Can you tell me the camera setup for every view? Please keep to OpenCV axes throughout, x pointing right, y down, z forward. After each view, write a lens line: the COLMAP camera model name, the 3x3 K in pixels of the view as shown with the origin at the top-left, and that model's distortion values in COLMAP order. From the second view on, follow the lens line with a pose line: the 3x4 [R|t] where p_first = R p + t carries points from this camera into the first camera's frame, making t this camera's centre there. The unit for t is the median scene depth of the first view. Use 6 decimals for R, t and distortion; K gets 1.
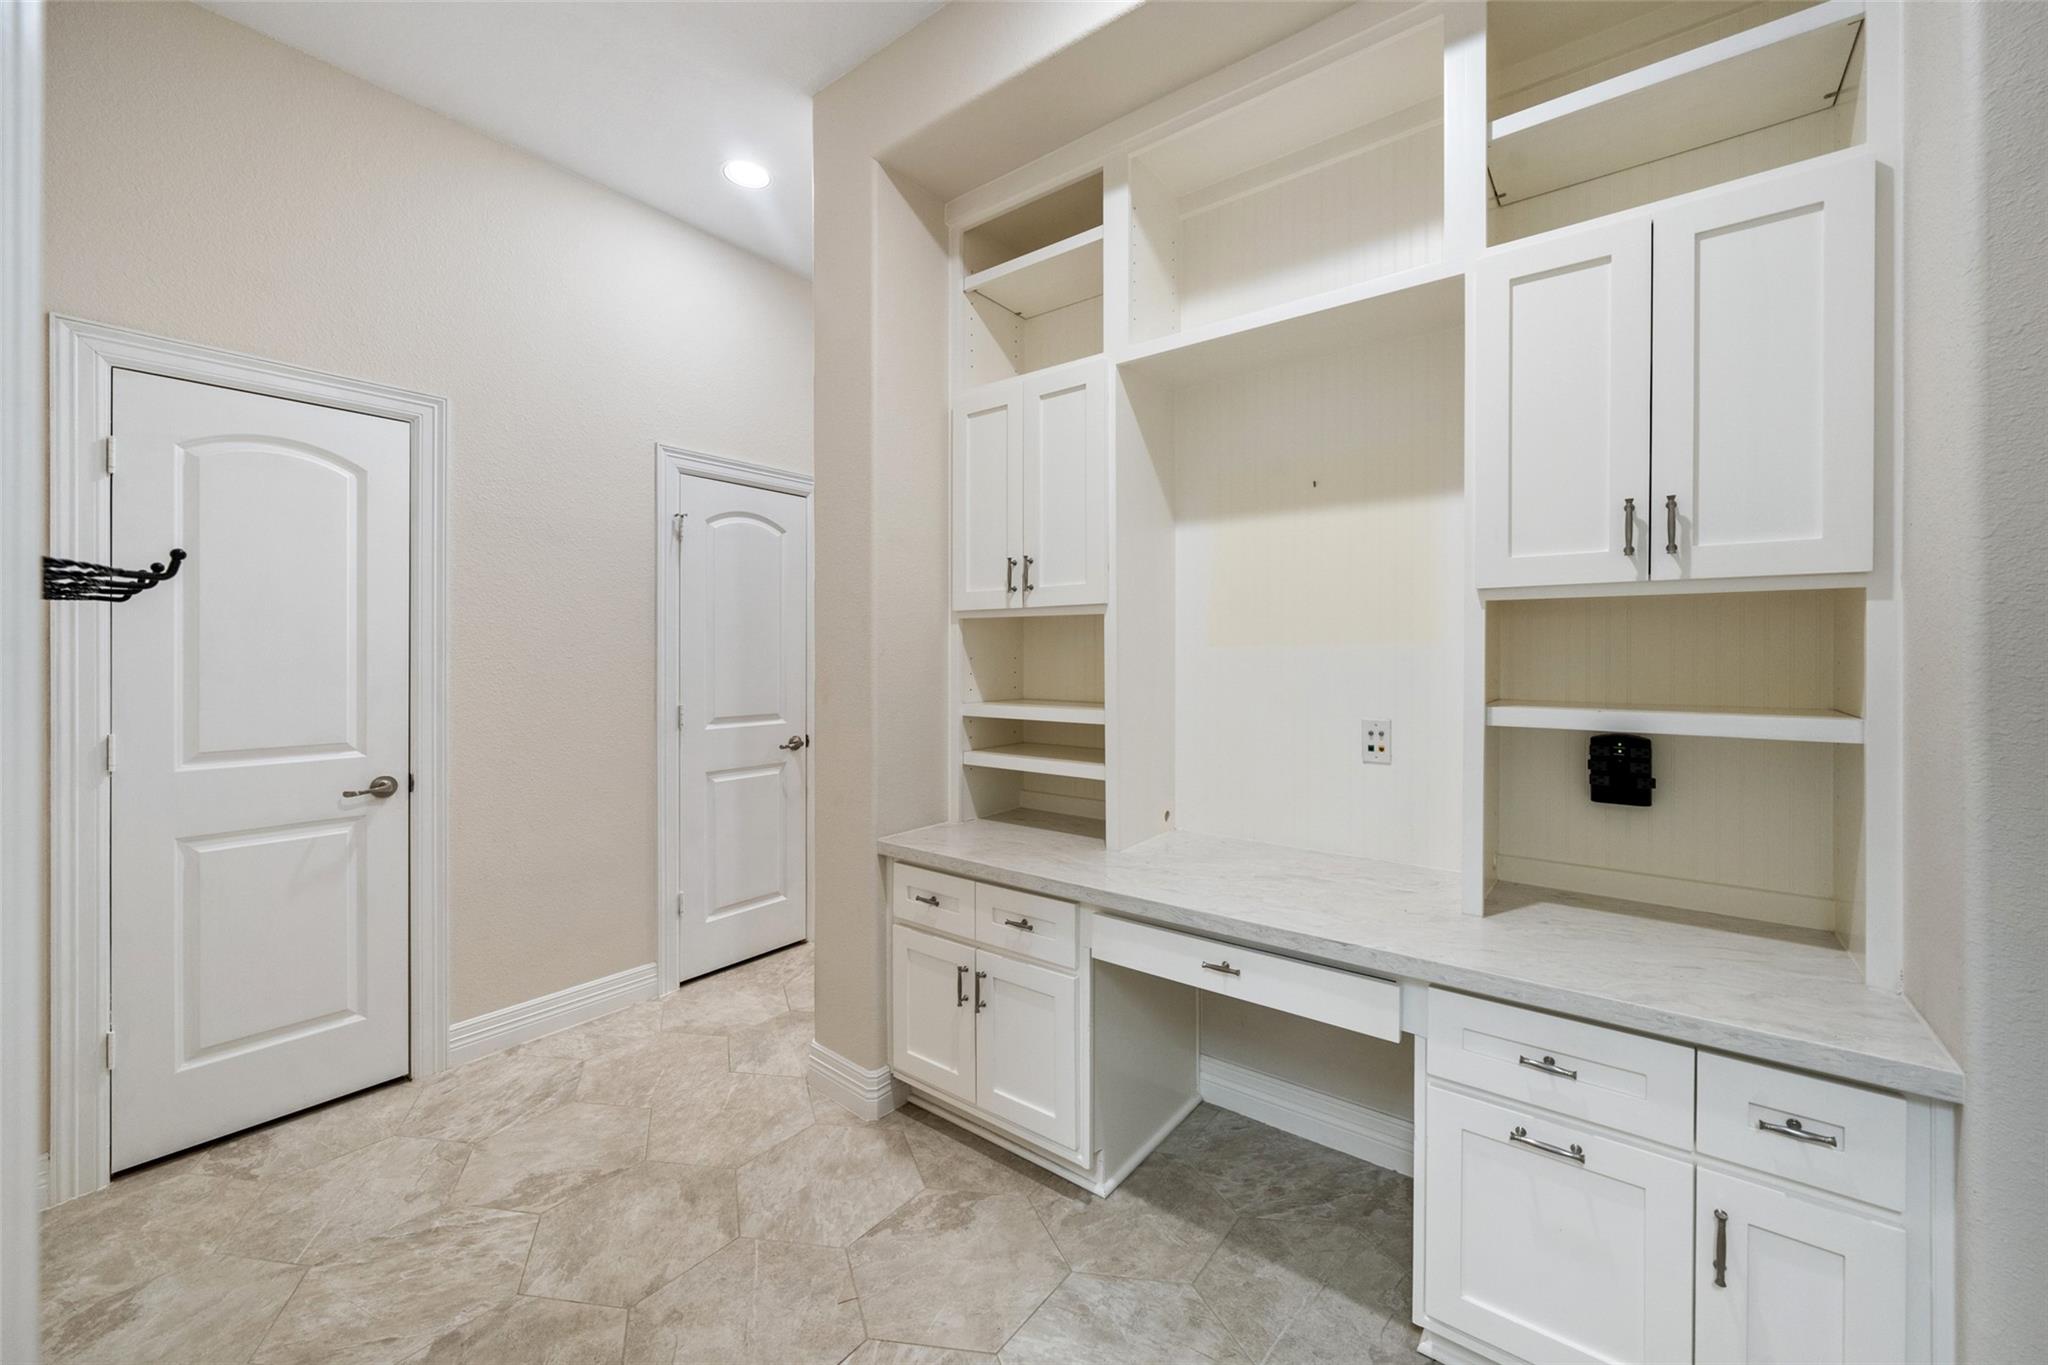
lens RADIAL K [[774.7, 0, 1028.2], [0, 774.7, 660.4], [0, 0, 1]] dist [-0.002608, -0.000261]
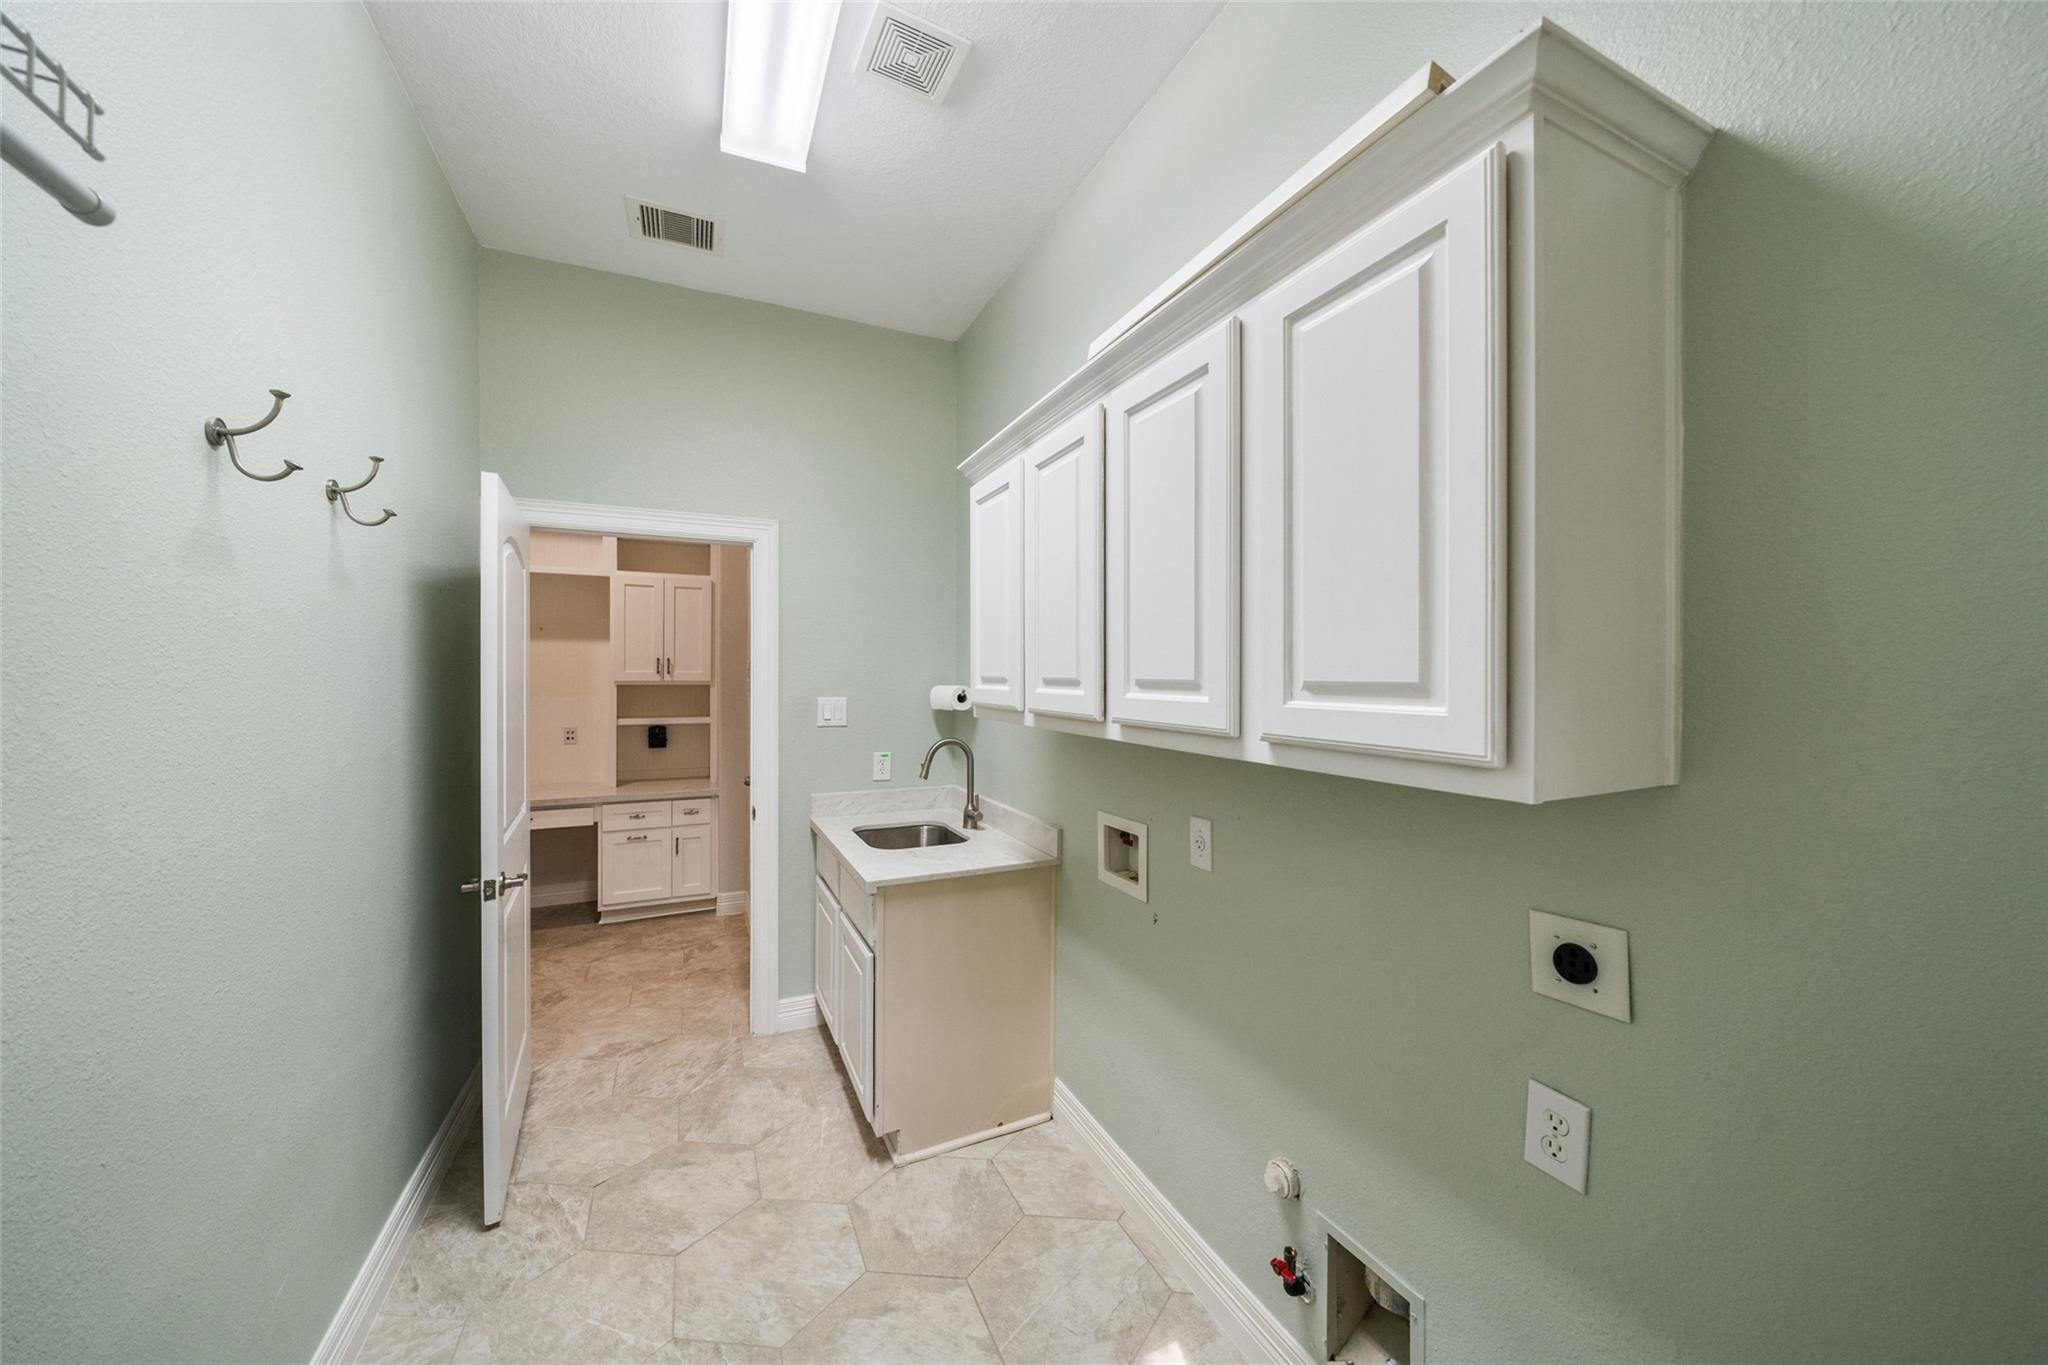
lens RADIAL K [[694.8, 0, 1020.4], [0, 694.8, 674.1], [0, 0, 1]] dist [0.000836, 0.000056]
pose [[0.444223, 0.001061, 0.895916, -1.306967], [0.004317, 0.999985, -0.003324, -0.115640], [-0.895906, 0.005344, 0.444212, -1.858479]]
